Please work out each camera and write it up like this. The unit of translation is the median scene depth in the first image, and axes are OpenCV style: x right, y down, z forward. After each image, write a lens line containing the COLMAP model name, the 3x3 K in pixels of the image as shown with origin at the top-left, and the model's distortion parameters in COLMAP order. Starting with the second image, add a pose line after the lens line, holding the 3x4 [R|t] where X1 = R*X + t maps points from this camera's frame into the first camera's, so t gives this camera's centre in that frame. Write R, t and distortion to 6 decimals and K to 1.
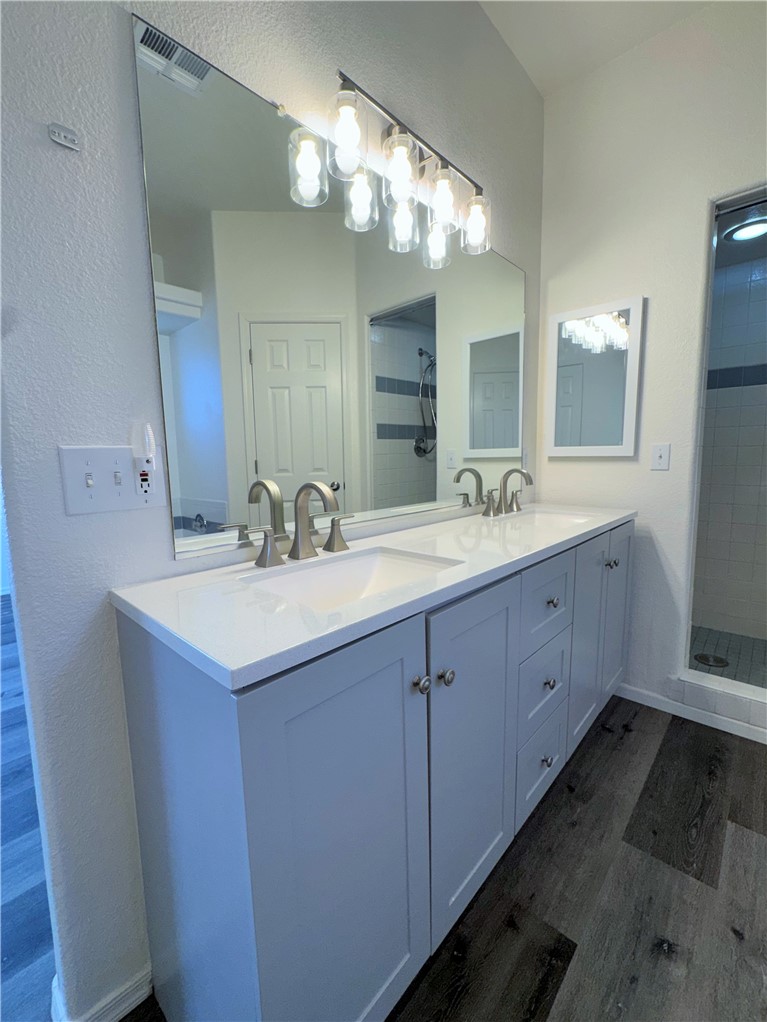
lens RADIAL K [[417.6, 0, 377.9], [0, 417.6, 507.0], [0, 0, 1]] dist [-0.000627, -0.000760]
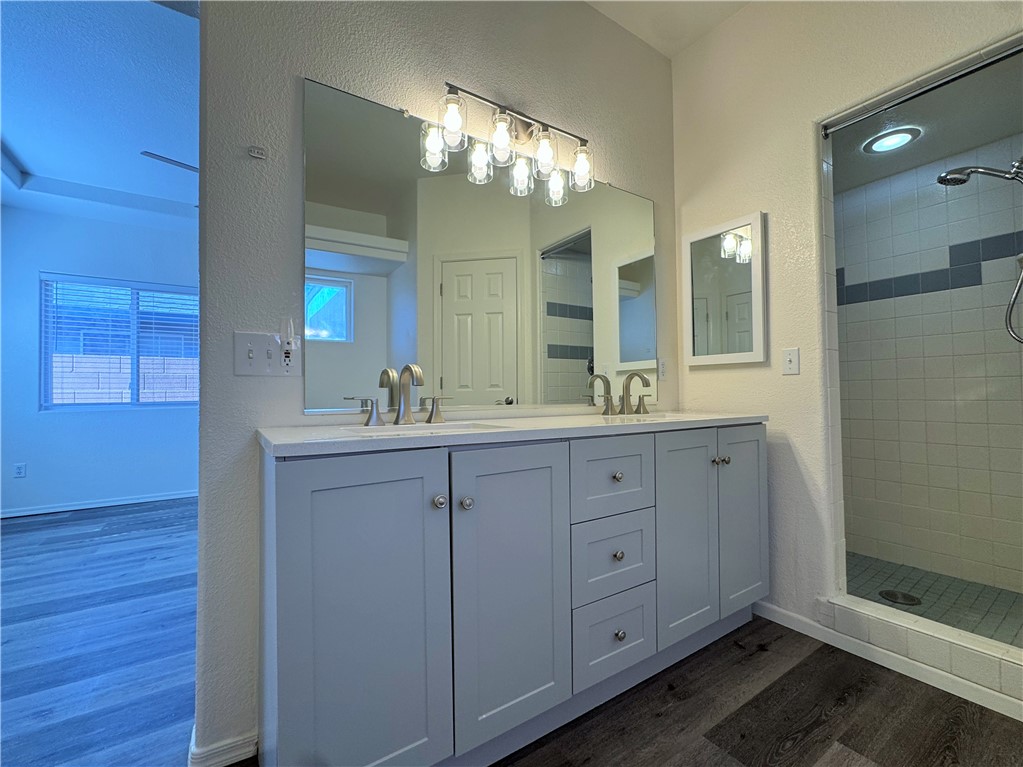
lens RADIAL K [[418.0, 0, 501.8], [0, 418.0, 382.7], [0, 0, 1]] dist [-0.000627, -0.000760]
pose [[0.973301, 0.006252, -0.229449, 0.241423], [-0.037680, 0.990420, -0.132846, 0.090120], [0.226420, 0.137945, 0.964212, -0.112435]]
